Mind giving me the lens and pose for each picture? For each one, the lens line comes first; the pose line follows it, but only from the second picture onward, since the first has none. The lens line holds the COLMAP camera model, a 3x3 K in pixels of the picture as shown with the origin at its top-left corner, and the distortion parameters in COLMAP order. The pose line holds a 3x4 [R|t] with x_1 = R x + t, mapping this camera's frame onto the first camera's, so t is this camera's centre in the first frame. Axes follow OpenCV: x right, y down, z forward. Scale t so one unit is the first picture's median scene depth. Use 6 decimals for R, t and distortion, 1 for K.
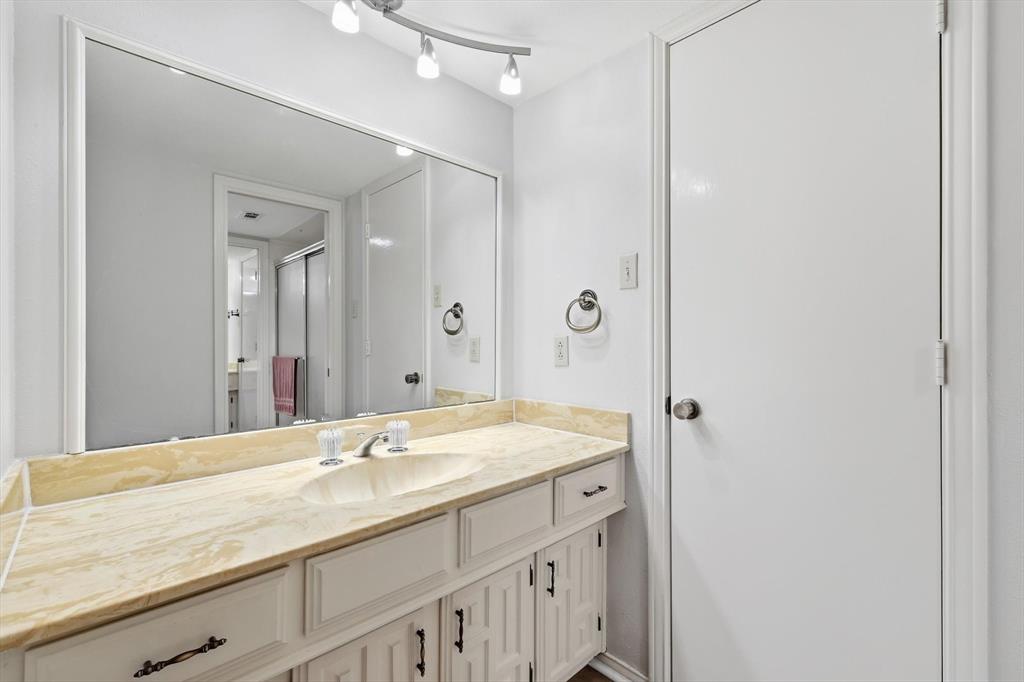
lens RADIAL K [[447.2, 0, 517.3], [0, 447.2, 334.7], [0, 0, 1]] dist [-0.000678, -0.001202]
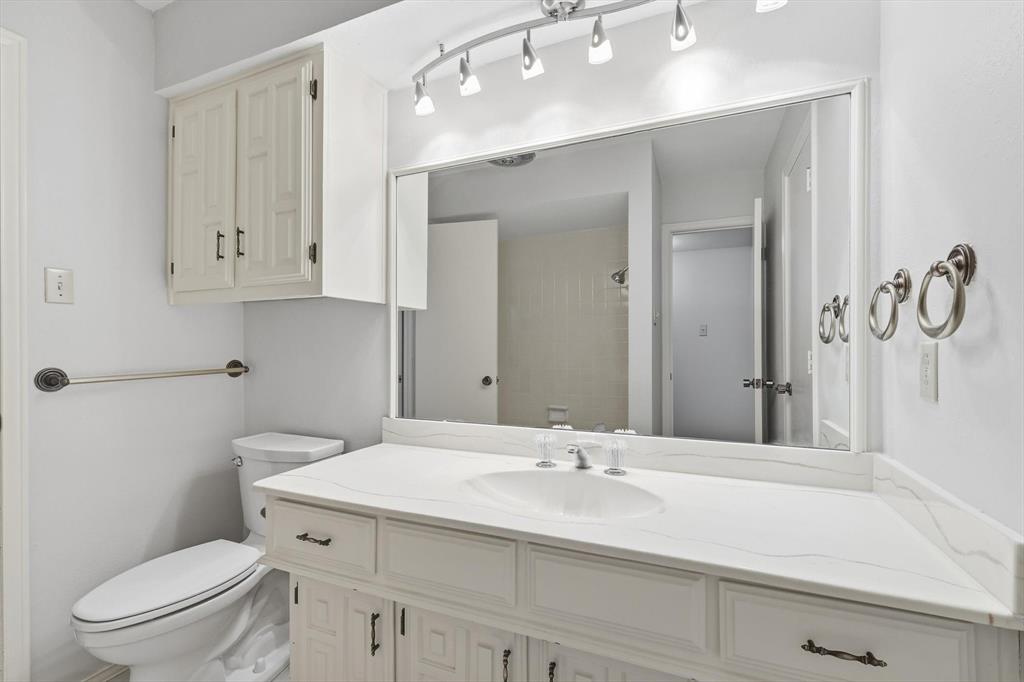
lens RADIAL K [[447.2, 0, 515.4], [0, 447.2, 344.8], [0, 0, 1]] dist [-0.000678, -0.001202]
pose [[0.409026, -0.000783, -0.912523, 0.559774], [-0.000016, 1.000000, -0.000866, -0.009895], [0.912523, 0.000369, 0.409026, 0.501663]]
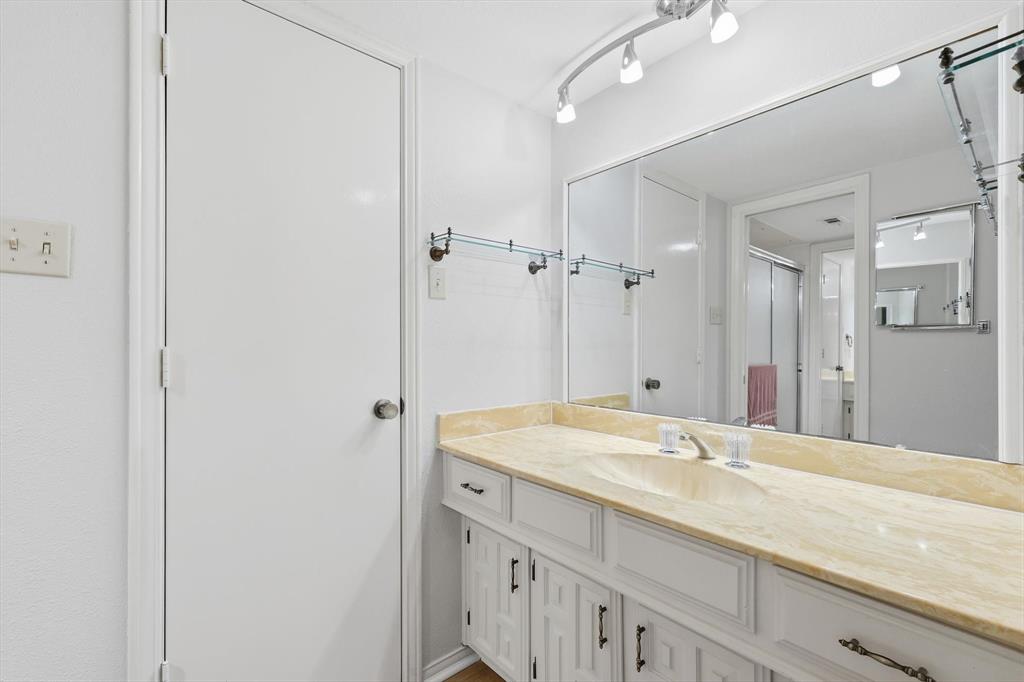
lens RADIAL K [[447.2, 0, 520.0], [0, 447.2, 343.5], [0, 0, 1]] dist [-0.000678, -0.001202]
pose [[-0.041717, 0.008202, -0.999096, 0.703119], [0.002289, 0.999964, 0.008113, -0.000259], [0.999127, -0.001948, -0.041734, 0.662643]]
